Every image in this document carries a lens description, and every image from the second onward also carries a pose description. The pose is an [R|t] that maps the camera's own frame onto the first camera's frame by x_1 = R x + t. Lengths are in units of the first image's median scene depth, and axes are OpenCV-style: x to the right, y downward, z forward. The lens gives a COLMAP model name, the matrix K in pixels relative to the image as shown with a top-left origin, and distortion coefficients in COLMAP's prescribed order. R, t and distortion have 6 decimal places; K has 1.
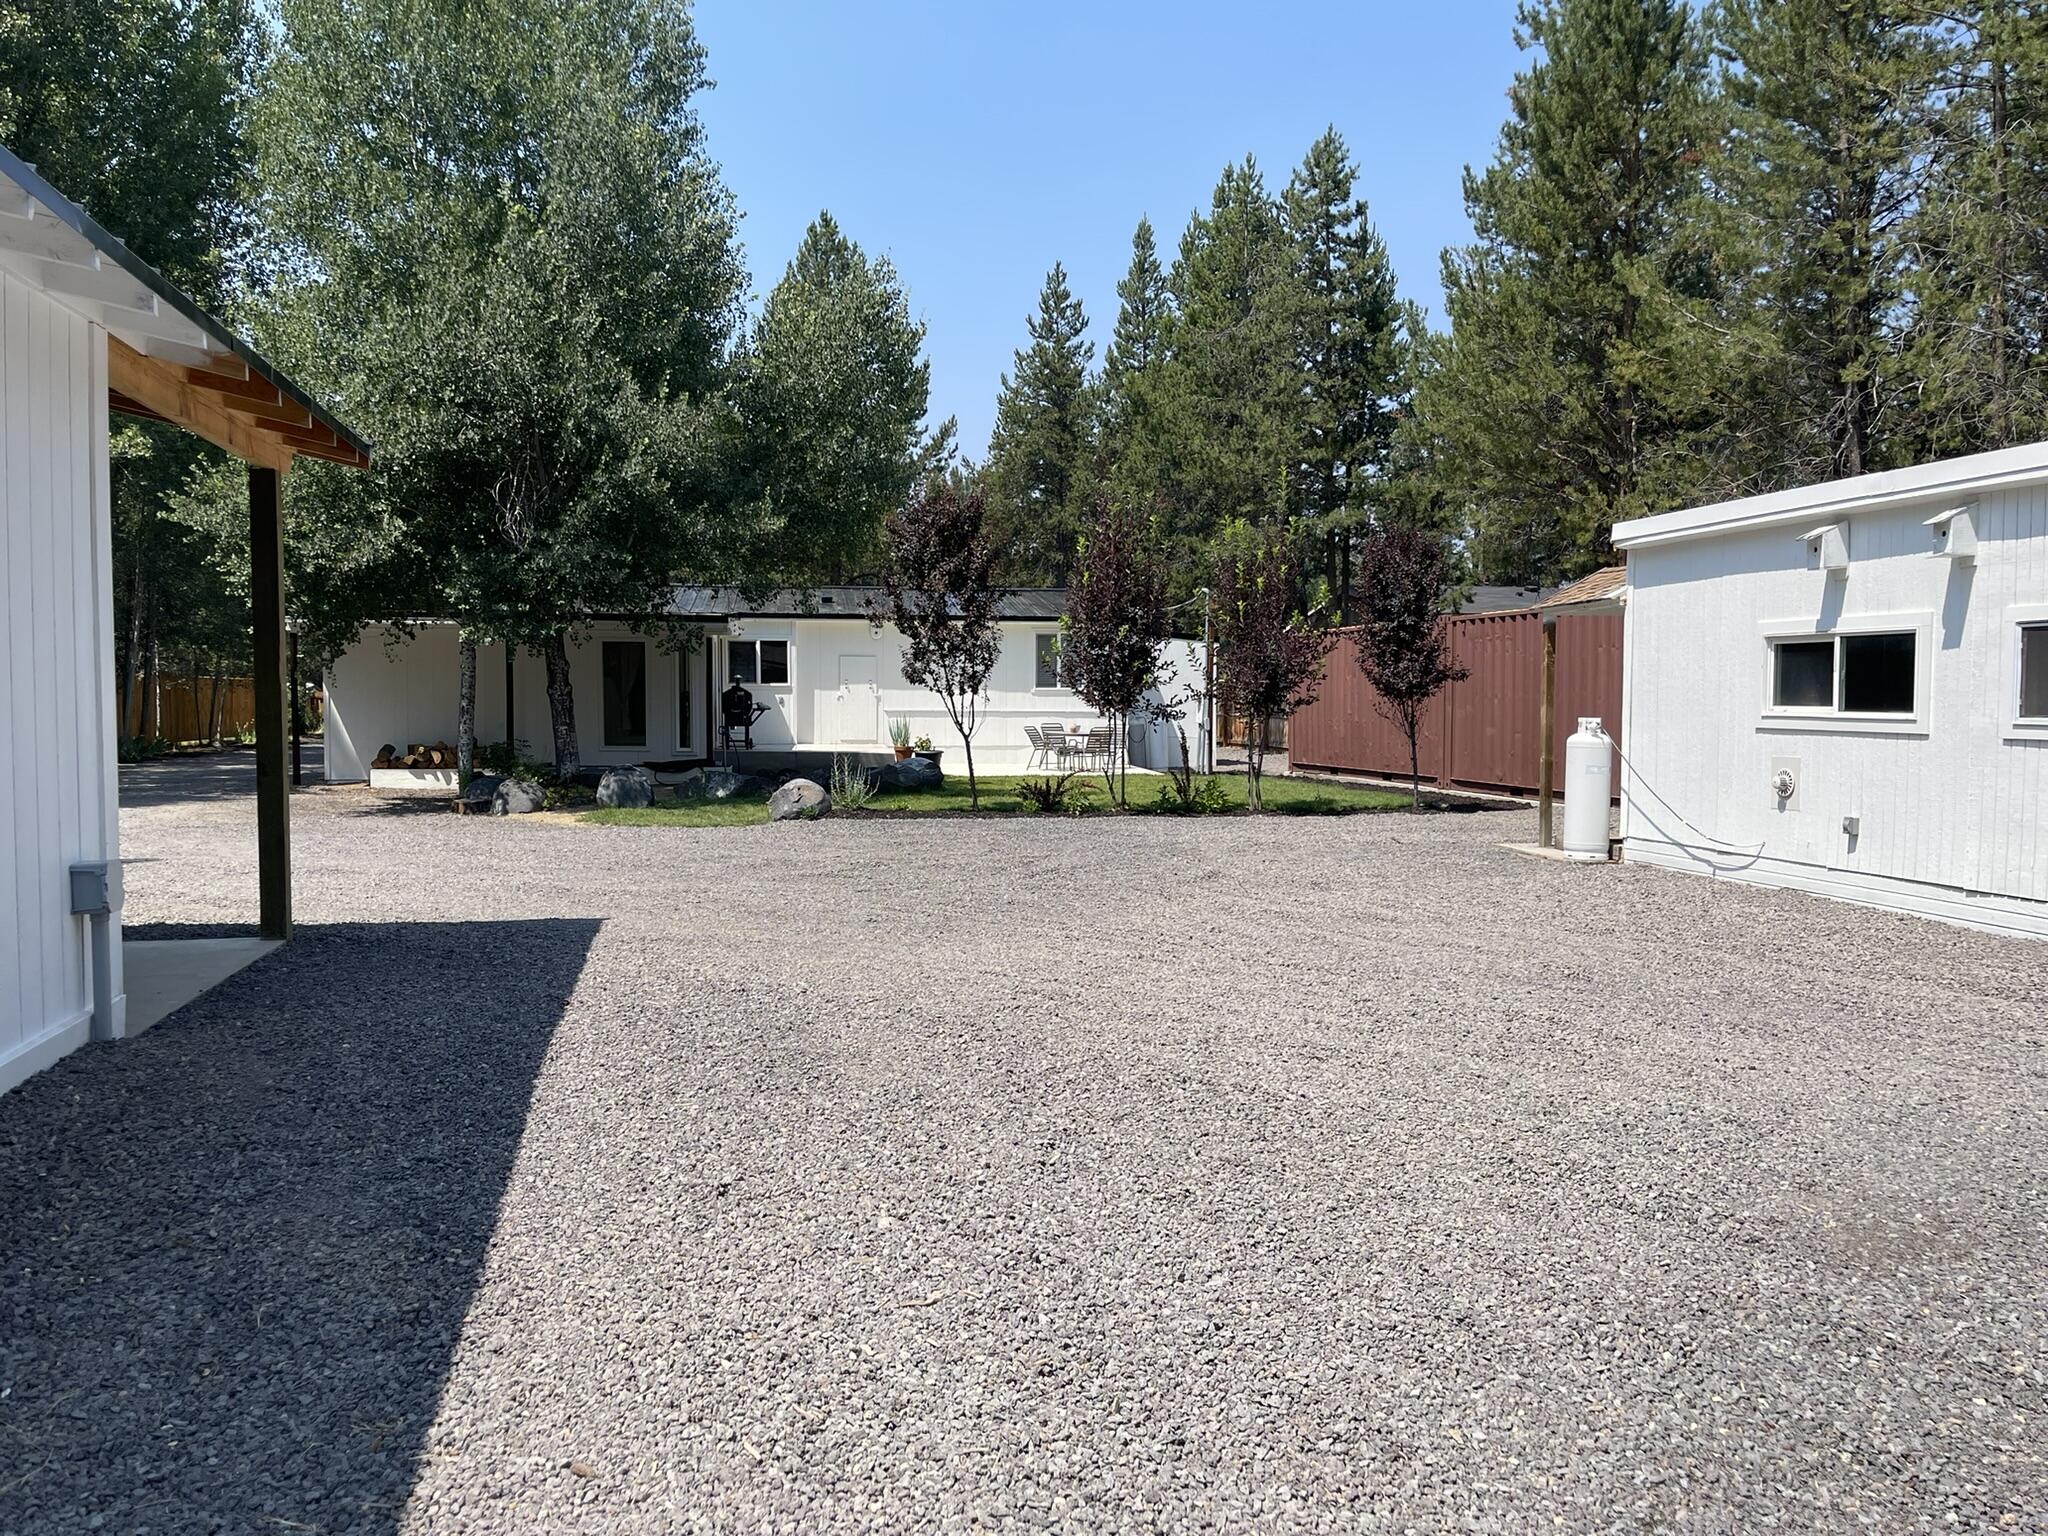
lens RADIAL K [[1580.0, 0, 1023.8], [0, 1580.0, 774.5], [0, 0, 1]] dist [0.050316, -0.001882]
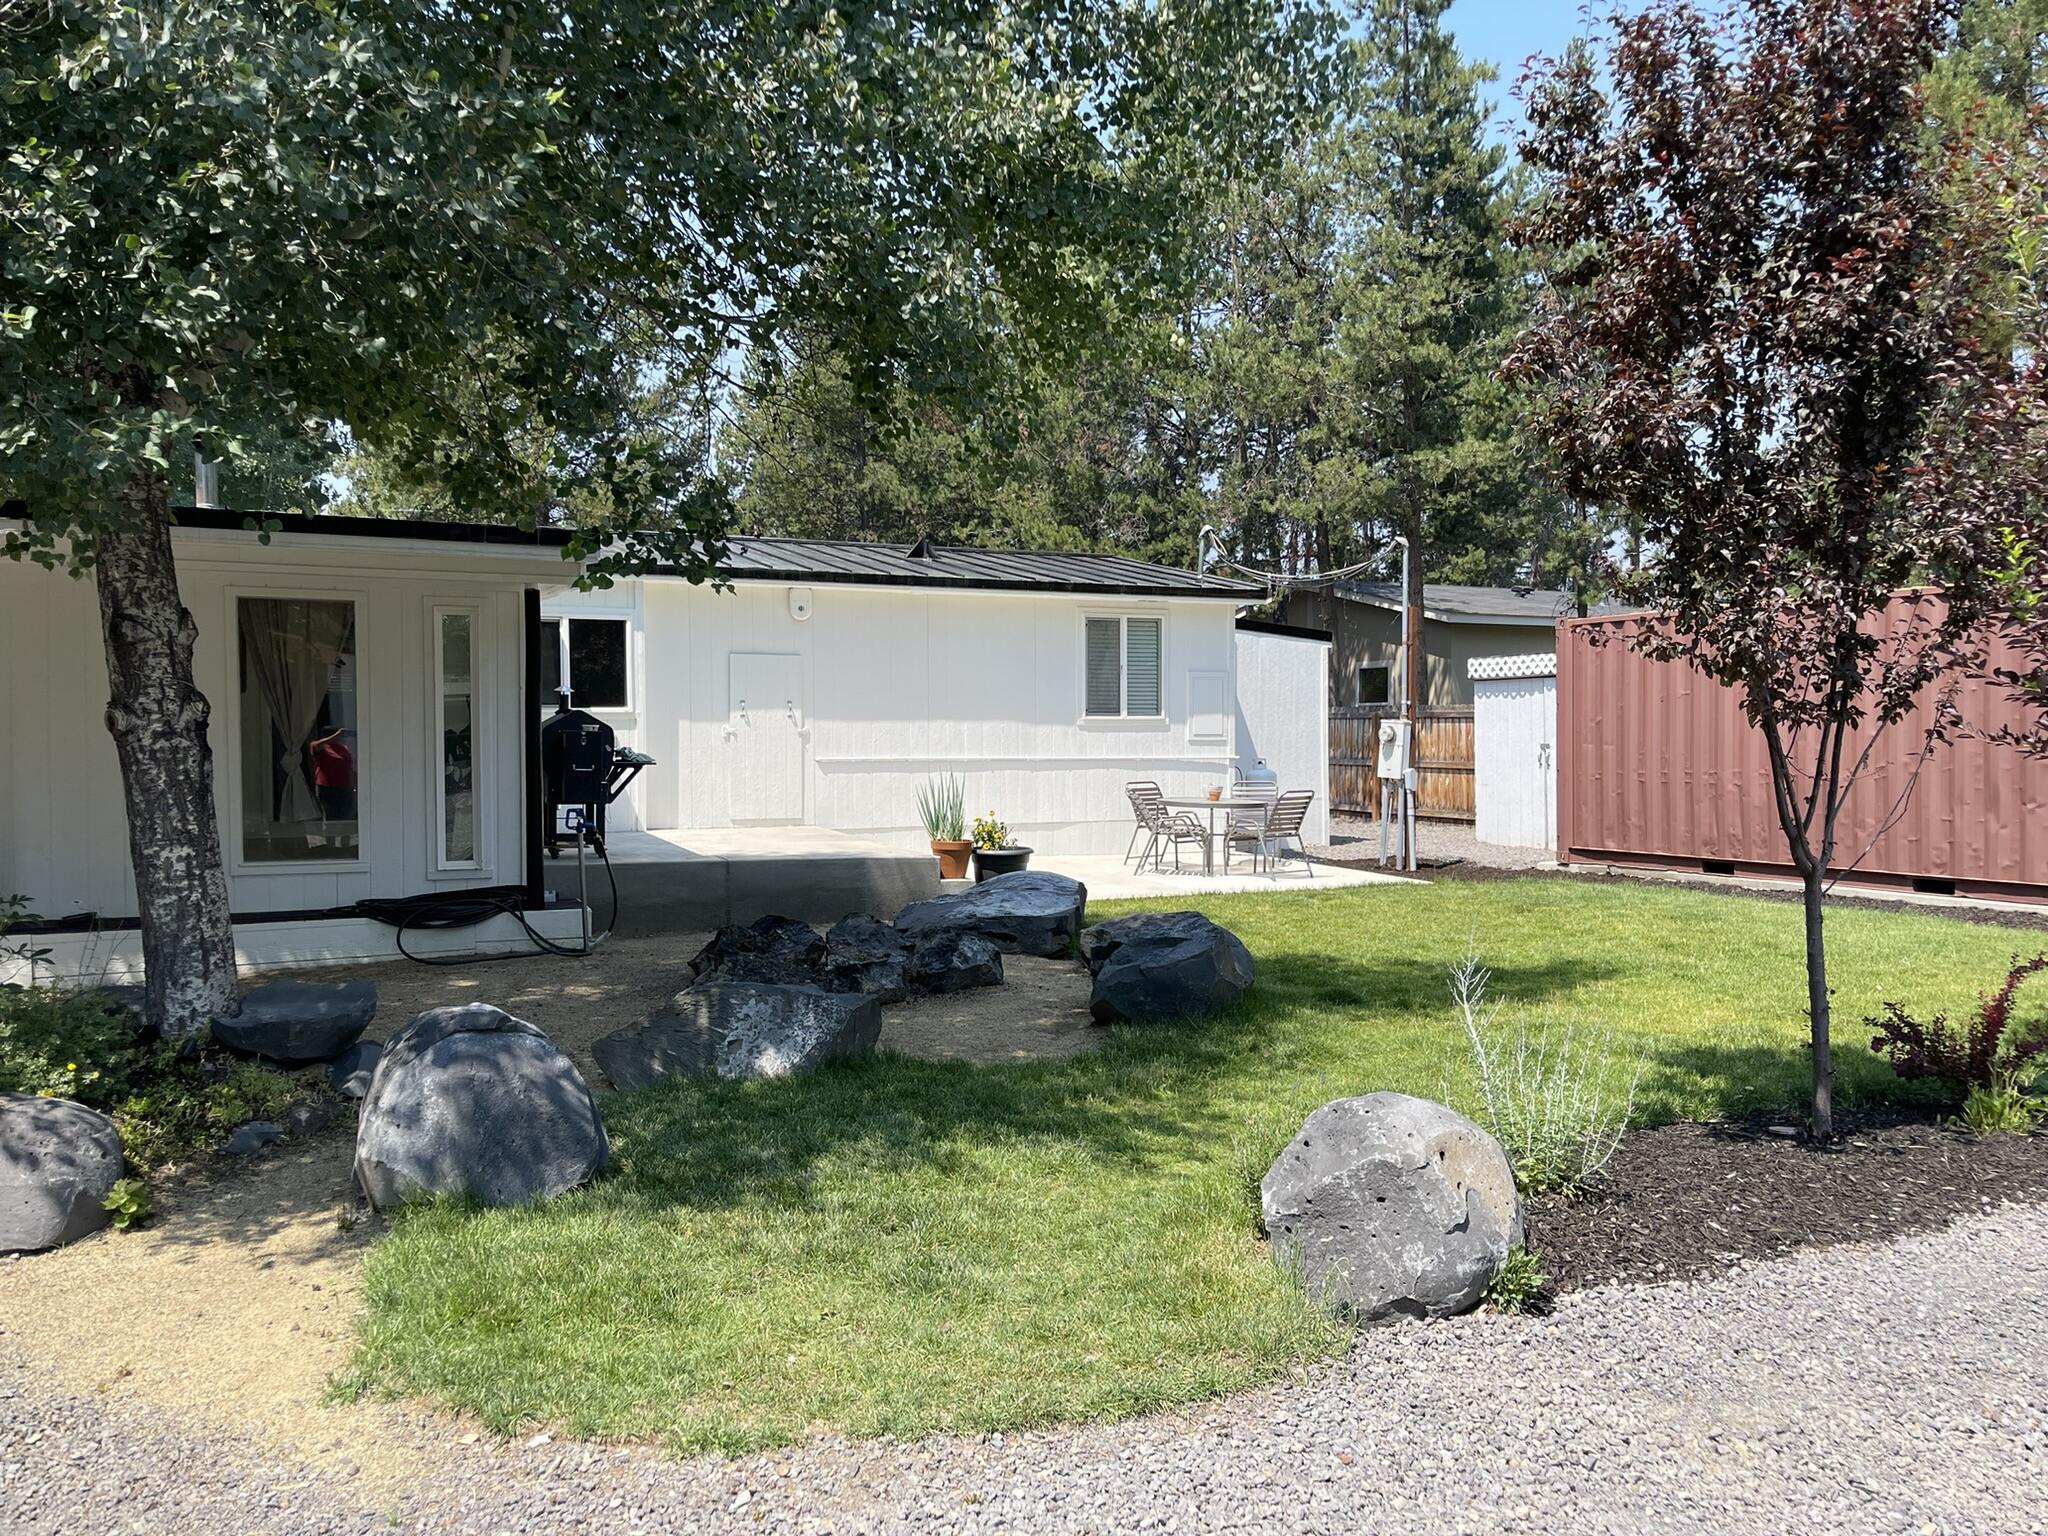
lens RADIAL K [[1580.0, 0, 1023.8], [0, 1580.0, 774.5], [0, 0, 1]] dist [0.050316, -0.001882]
pose [[0.967289, -0.011355, 0.253421, -0.173593], [0.017133, 0.999641, -0.020605, -0.027591], [-0.253096, 0.024273, 0.967137, 0.552327]]
